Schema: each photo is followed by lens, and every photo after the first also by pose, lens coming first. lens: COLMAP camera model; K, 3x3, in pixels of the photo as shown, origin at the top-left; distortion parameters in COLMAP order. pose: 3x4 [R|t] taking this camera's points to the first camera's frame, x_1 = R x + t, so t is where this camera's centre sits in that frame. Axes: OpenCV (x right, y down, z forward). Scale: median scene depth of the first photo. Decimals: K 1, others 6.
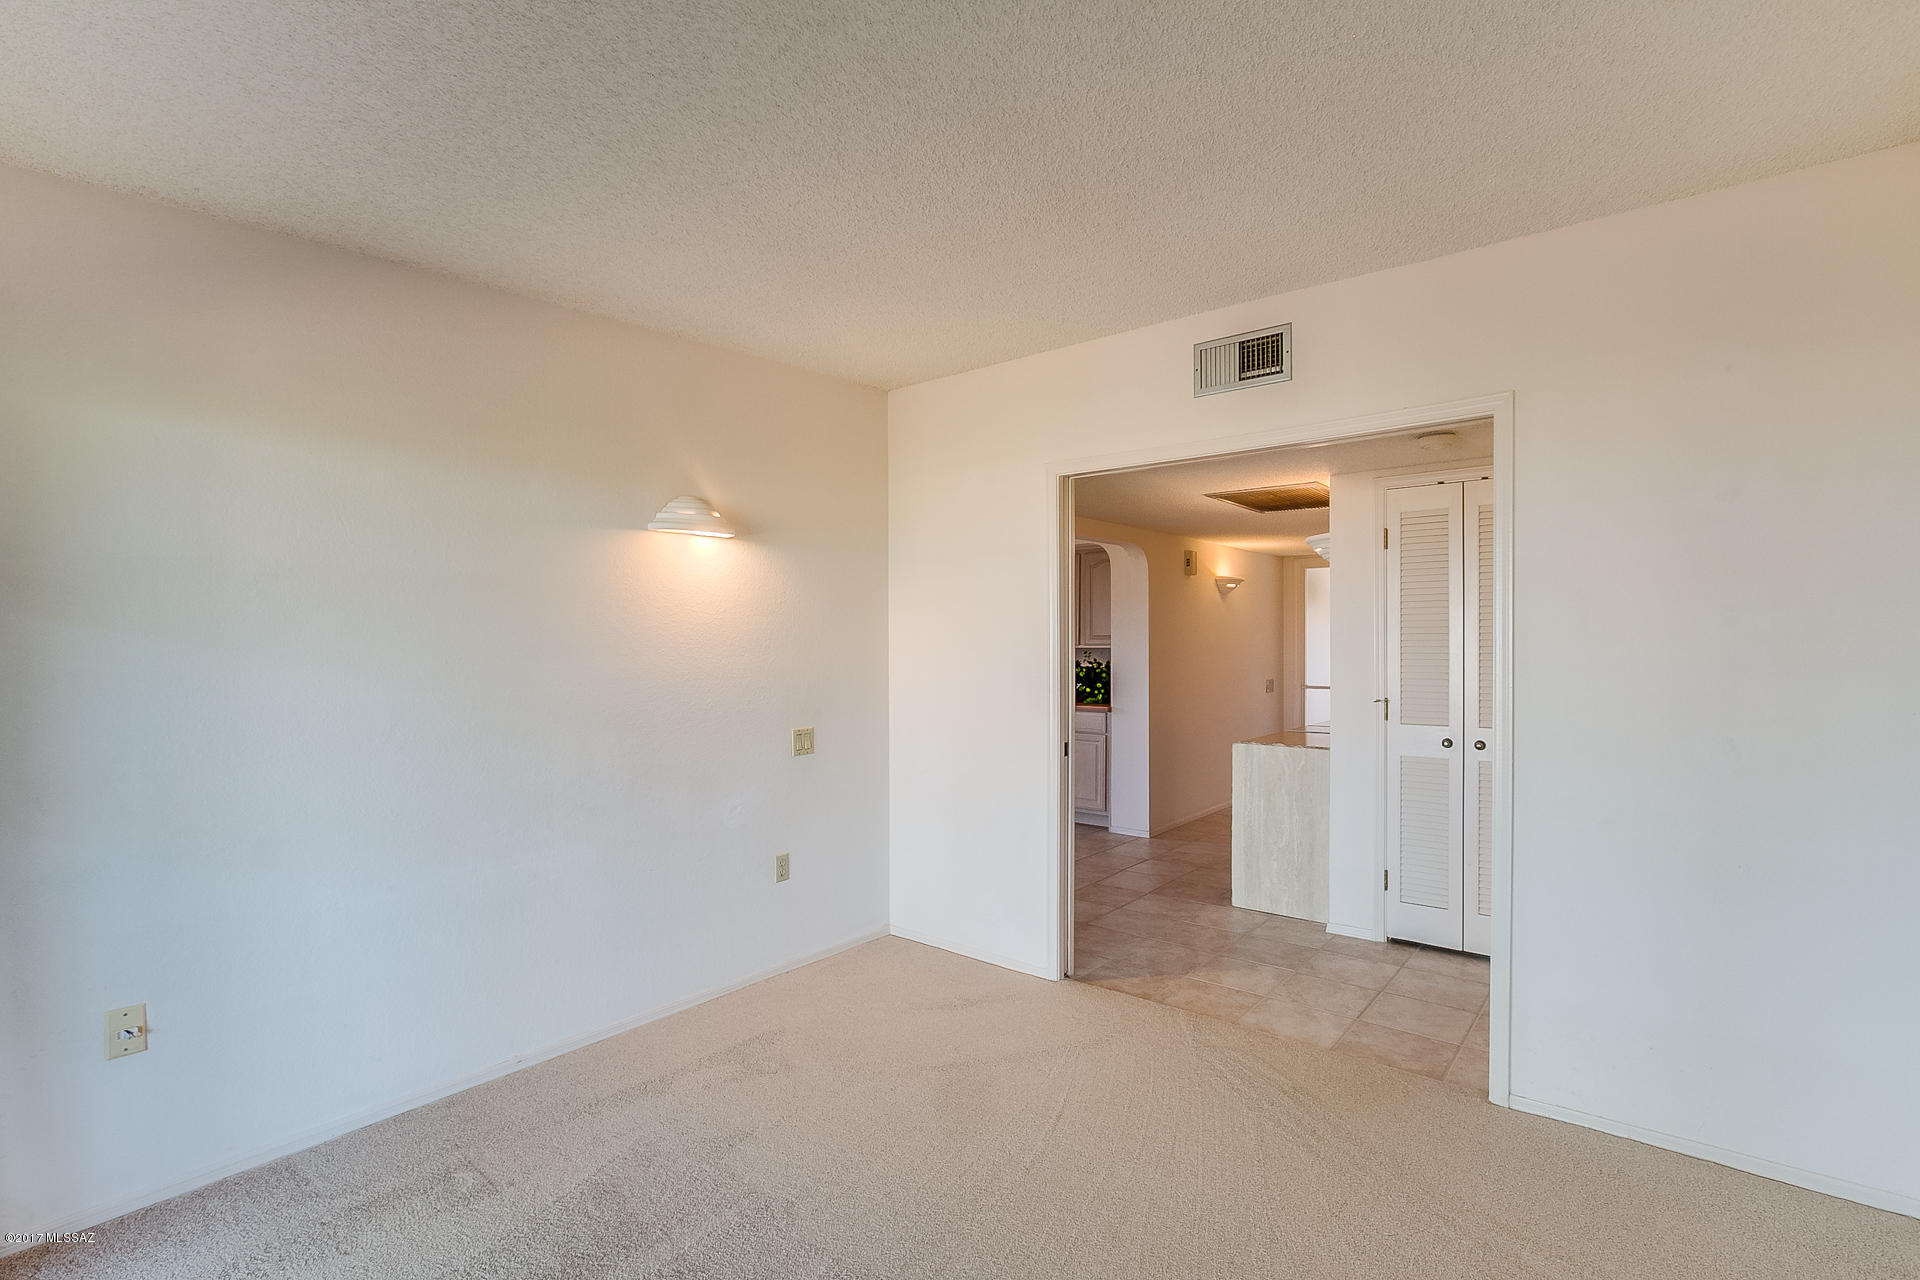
lens RADIAL K [[897.9, 0, 967.6], [0, 897.9, 645.6], [0, 0, 1]] dist [-0.033892, 0.015023]
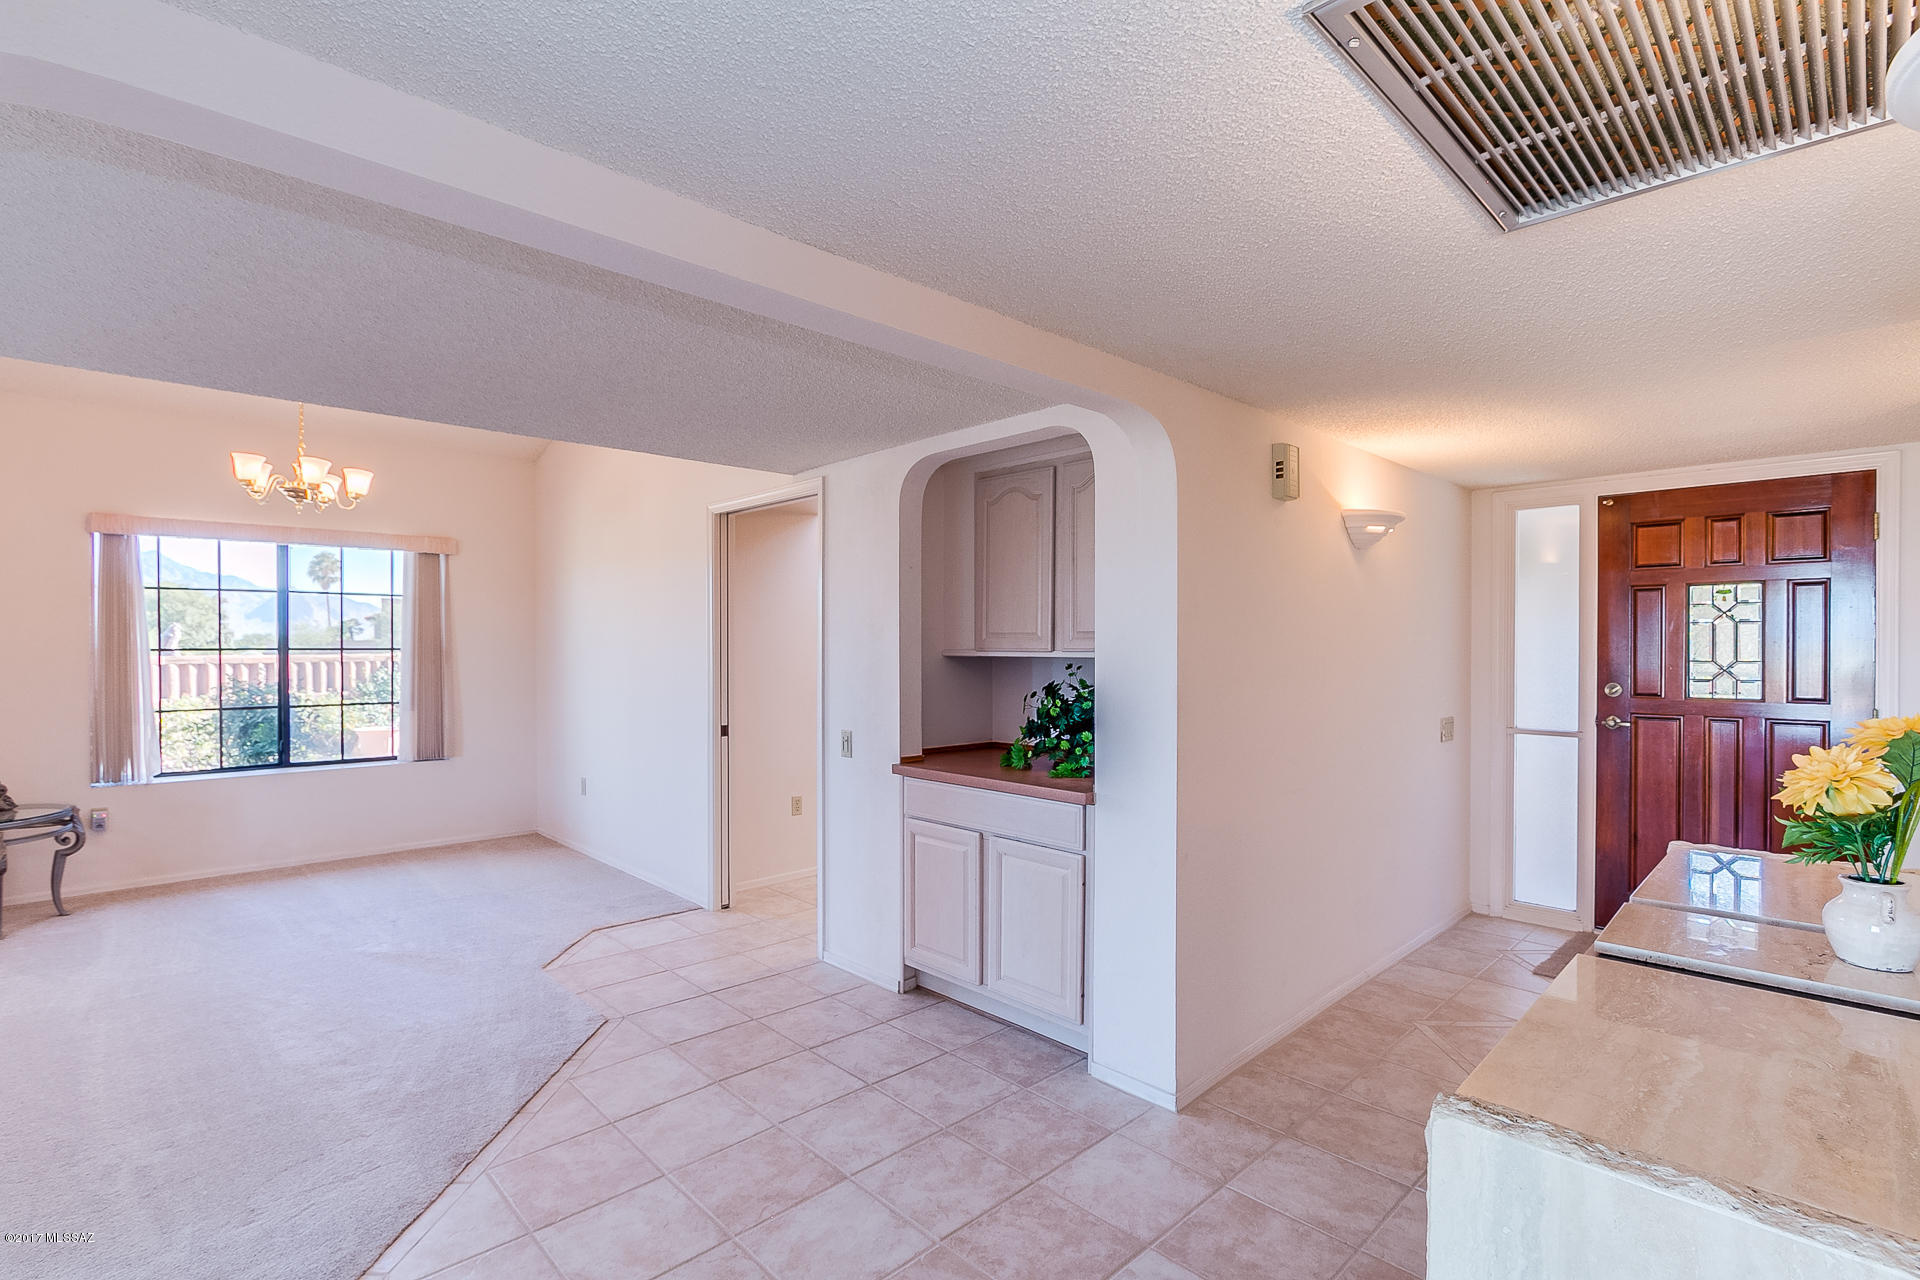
lens RADIAL K [[897.9, 0, 967.6], [0, 897.9, 645.6], [0, 0, 1]] dist [-0.033892, 0.015023]
pose [[0.992223, 0.004521, -0.124392, 0.145176], [-0.005444, 0.999960, -0.007085, 0.000478], [0.124355, 0.007707, 0.992208, 0.529067]]
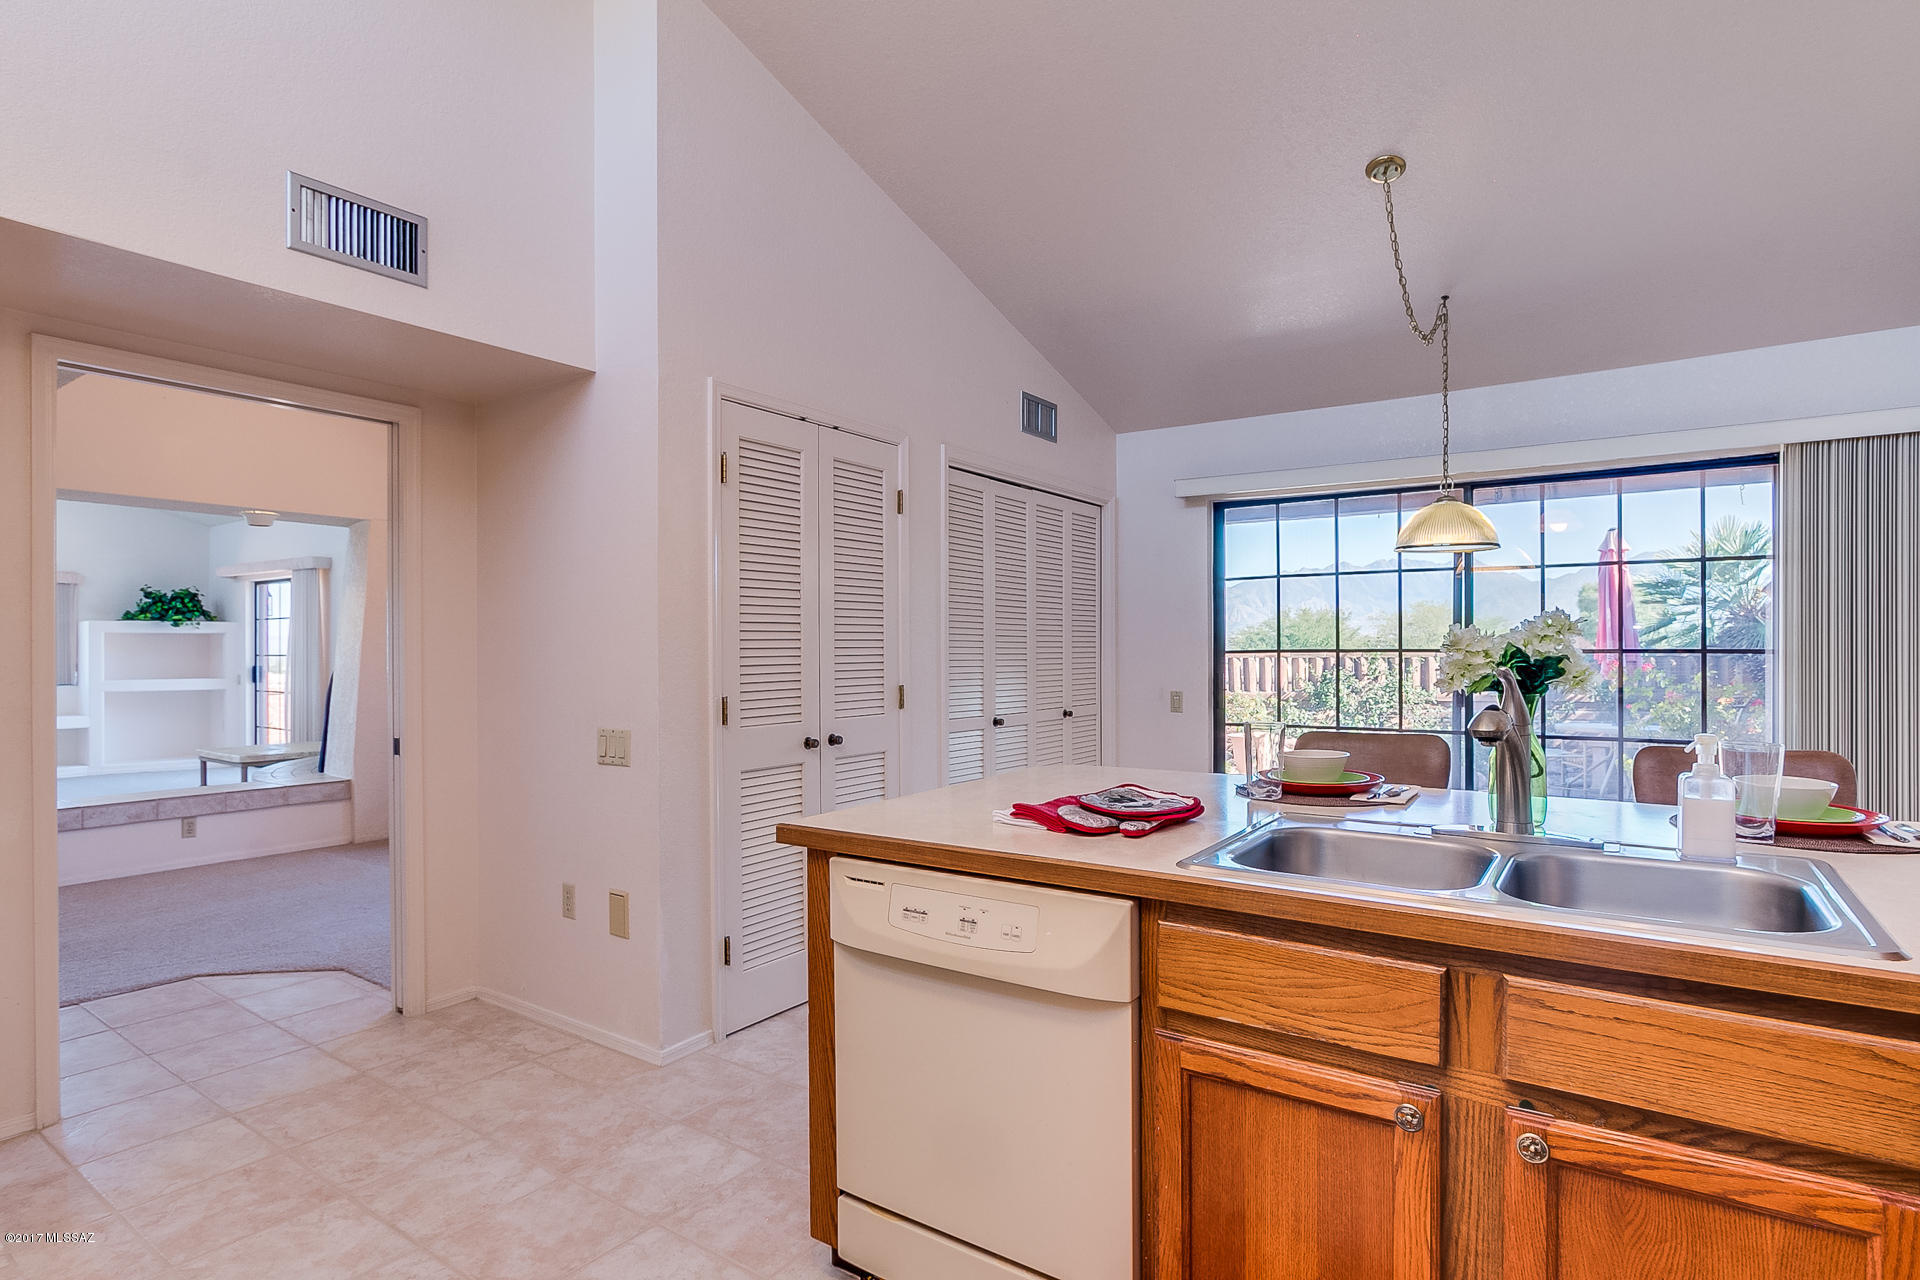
lens RADIAL K [[989.6, 0, 946.0], [0, 989.6, 642.6], [0, 0, 1]] dist [-0.014054, 0.001286]
pose [[0.053863, -0.004838, -0.998537, 0.382760], [-0.008311, 0.999951, -0.005294, 0.008601], [0.998514, 0.008584, 0.053821, 1.392217]]
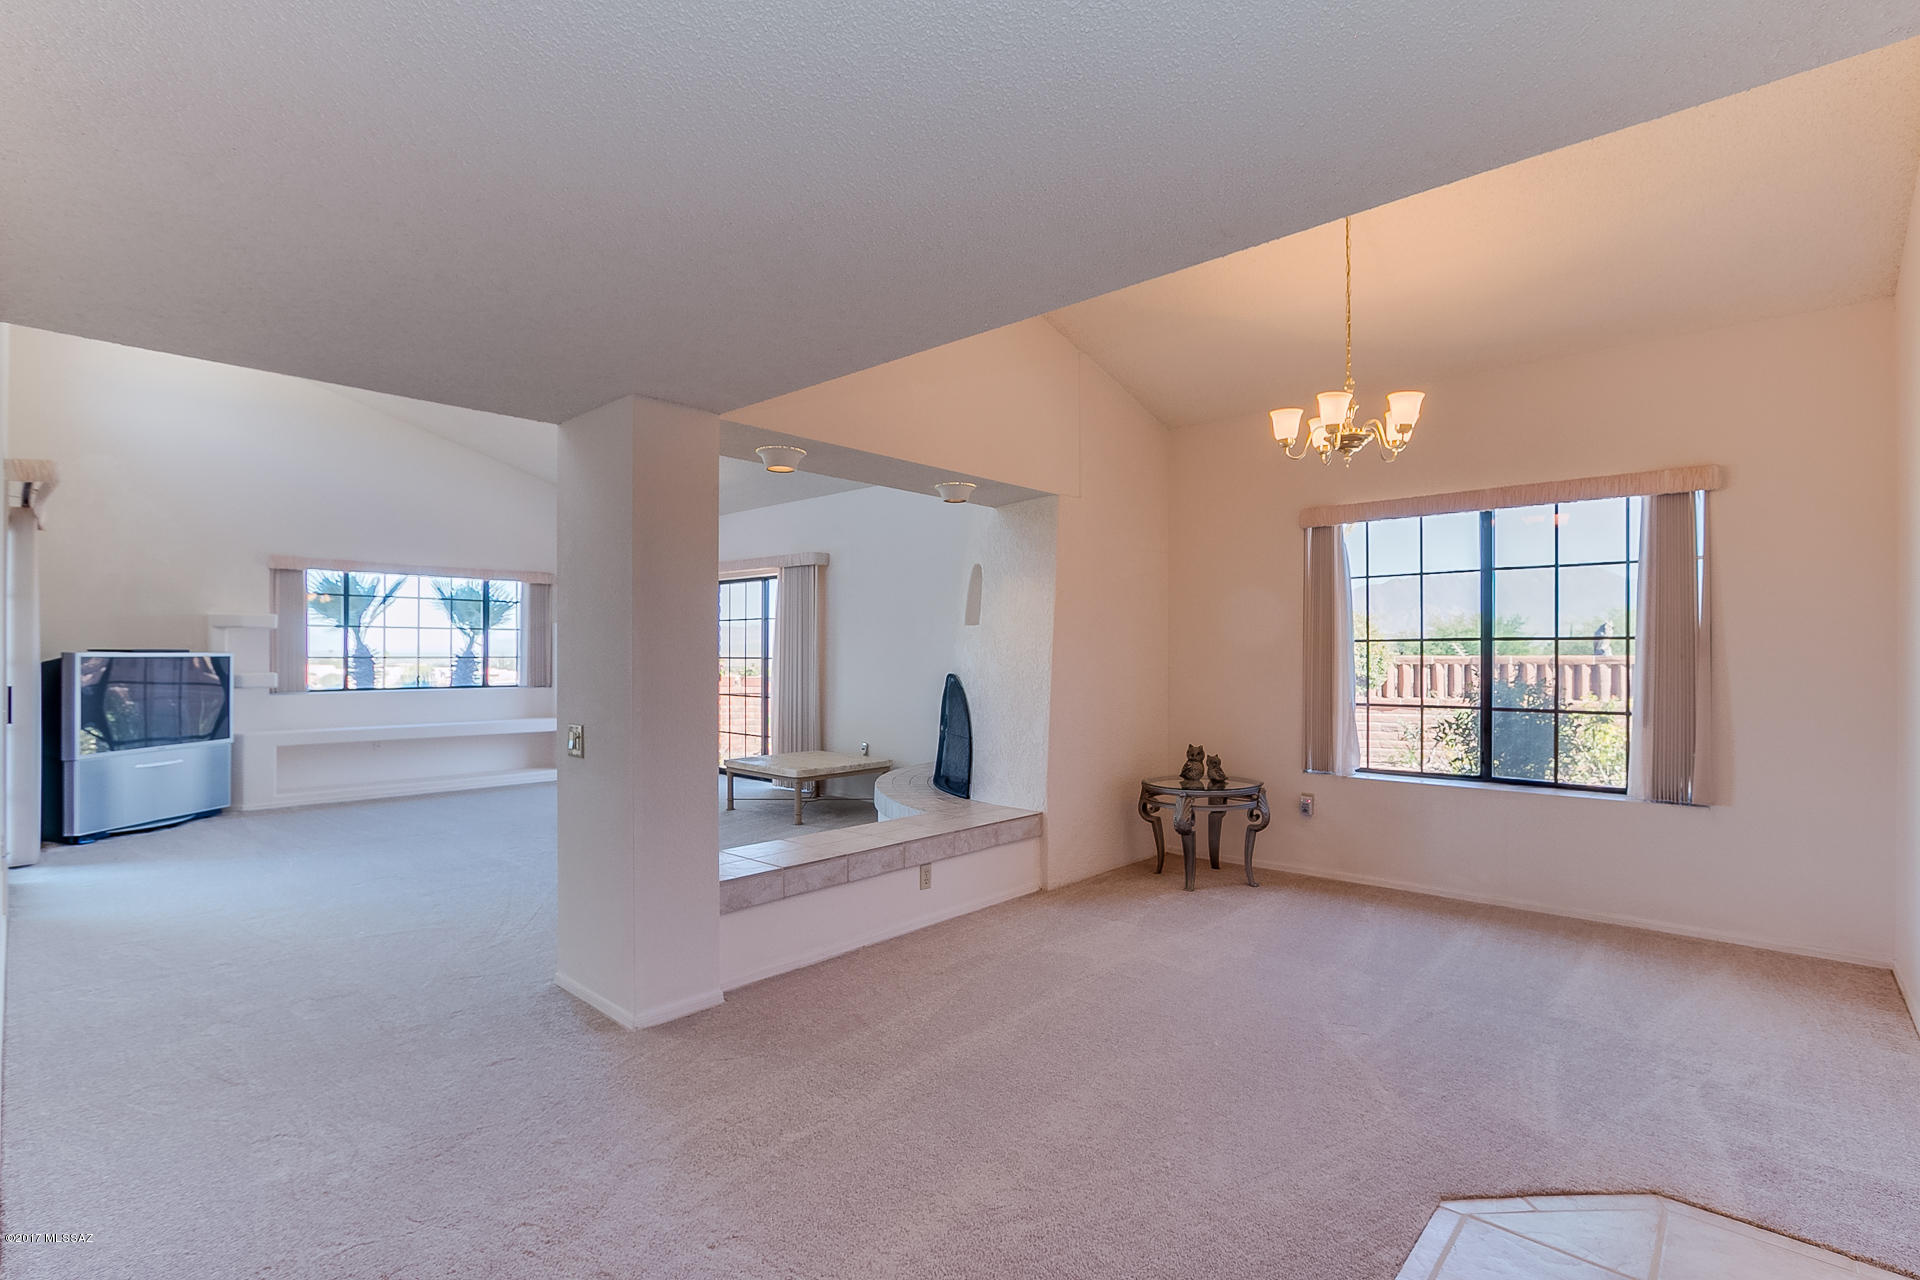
lens RADIAL K [[900.4, 0, 939.7], [0, 900.4, 658.2], [0, 0, 1]] dist [-0.016877, 0.002292]
pose [[-0.084656, 0.007583, -0.996381, 0.129734], [-0.010708, 0.999906, 0.008519, 0.013870], [0.996353, 0.011390, -0.084566, 0.878863]]
